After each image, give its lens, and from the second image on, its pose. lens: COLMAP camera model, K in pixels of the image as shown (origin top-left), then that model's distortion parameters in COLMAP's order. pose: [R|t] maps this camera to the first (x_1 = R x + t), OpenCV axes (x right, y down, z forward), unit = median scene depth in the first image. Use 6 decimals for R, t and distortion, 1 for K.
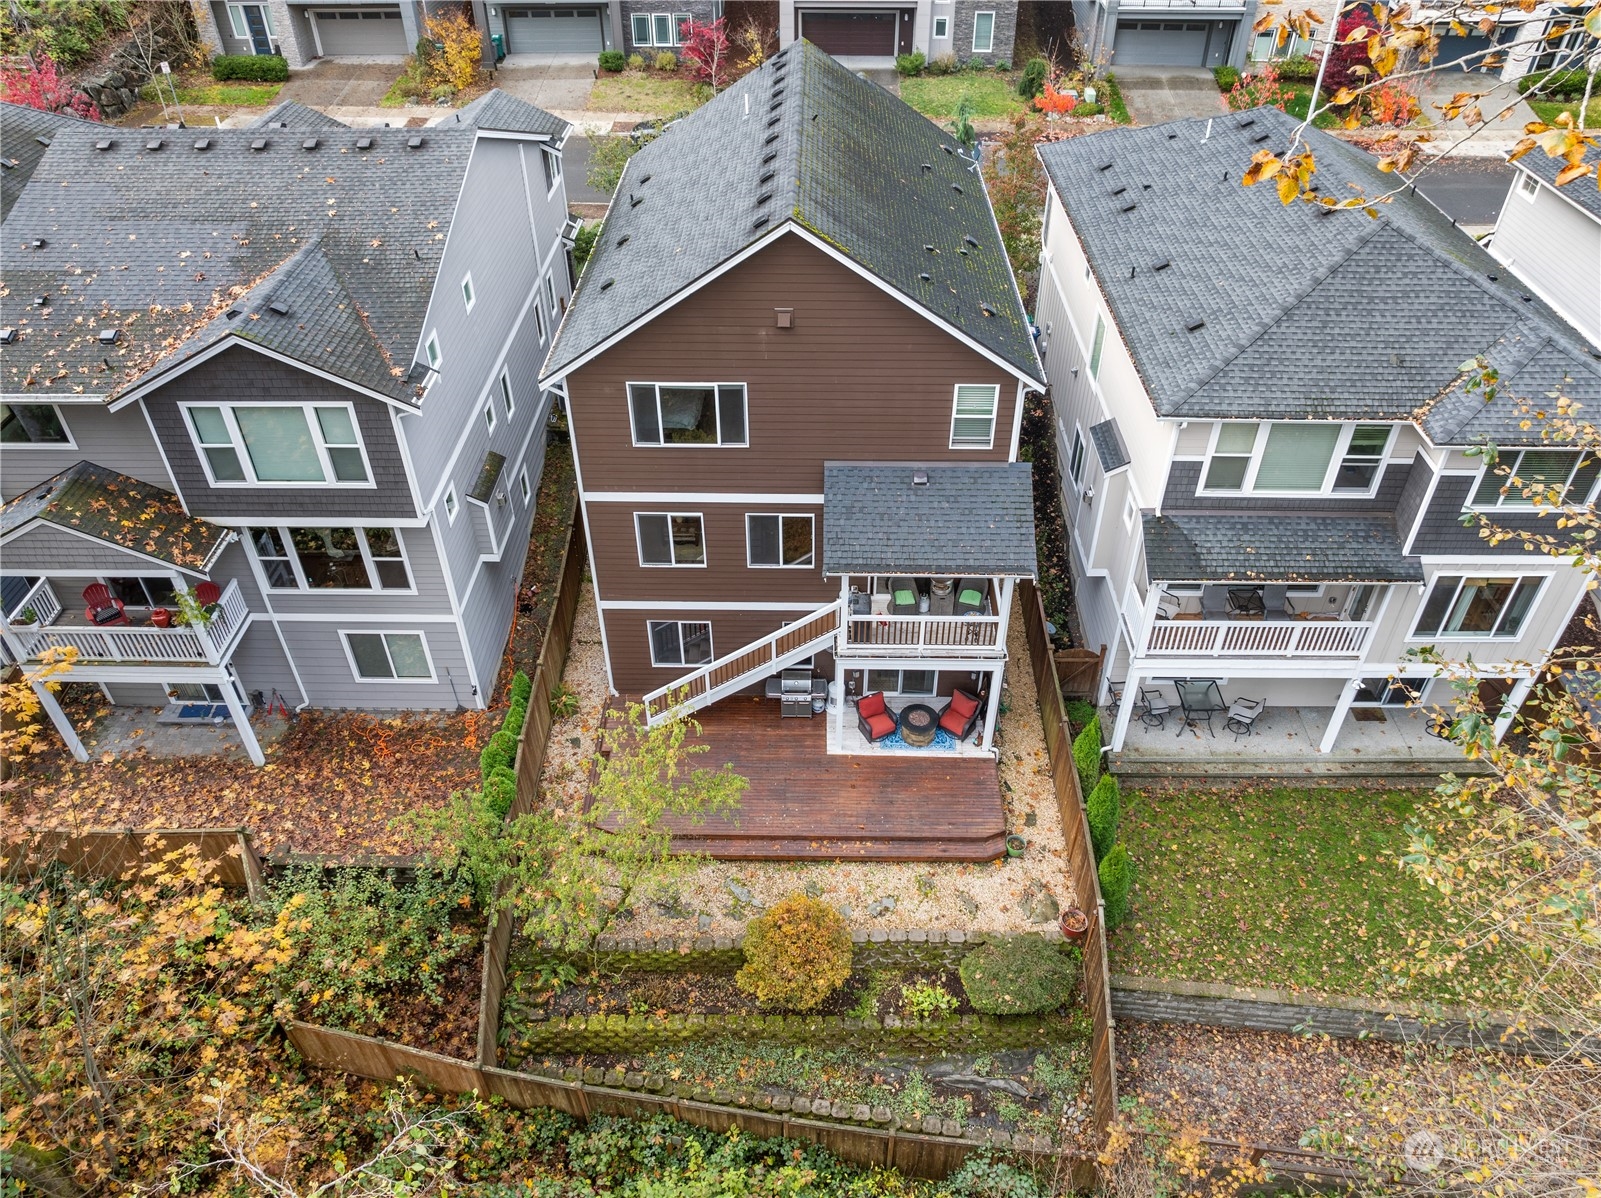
lens RADIAL K [[1176.1, 0, 824.1], [0, 1176.1, 607.5], [0, 0, 1]] dist [-0.044007, 0.005767]
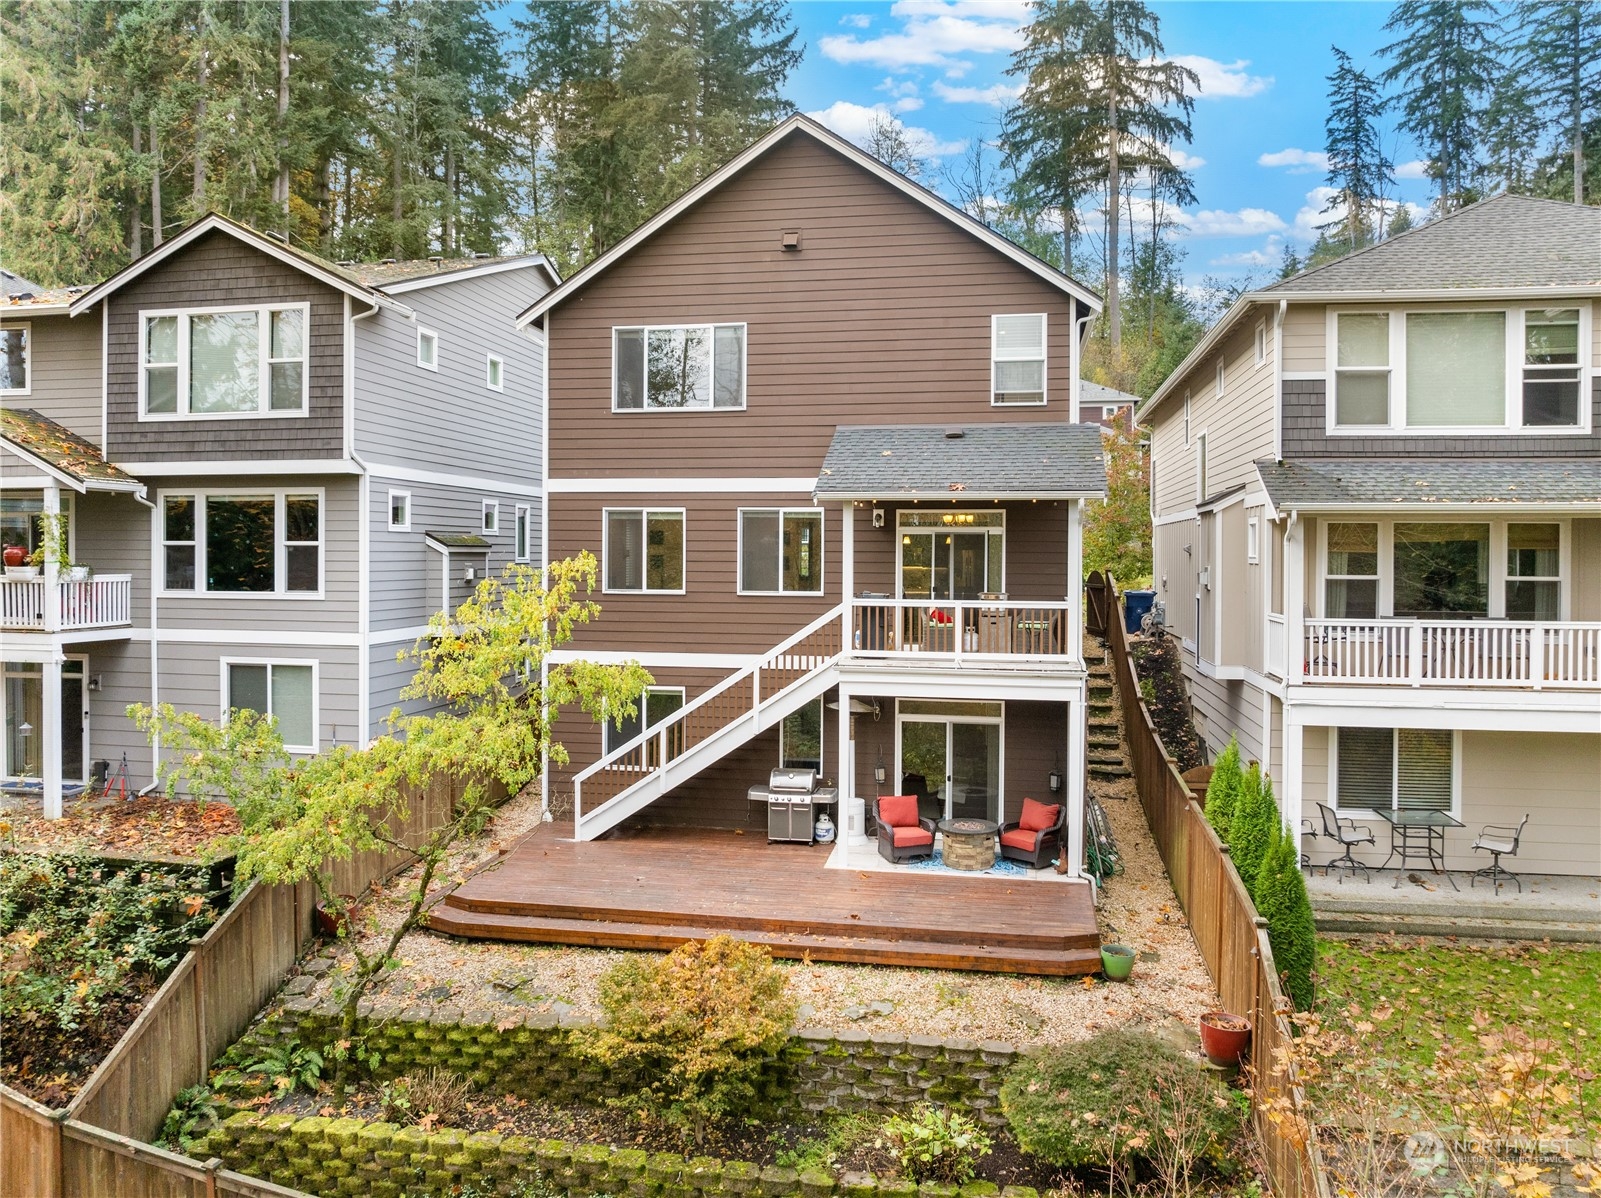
lens RADIAL K [[1176.1, 0, 824.1], [0, 1176.1, 607.5], [0, 0, 1]] dist [-0.044007, 0.005767]
pose [[0.985555, -0.003358, -0.169324, 0.123531], [-0.106896, 0.763147, -0.637323, 0.467729], [0.131360, 0.646217, 0.751764, 0.456344]]
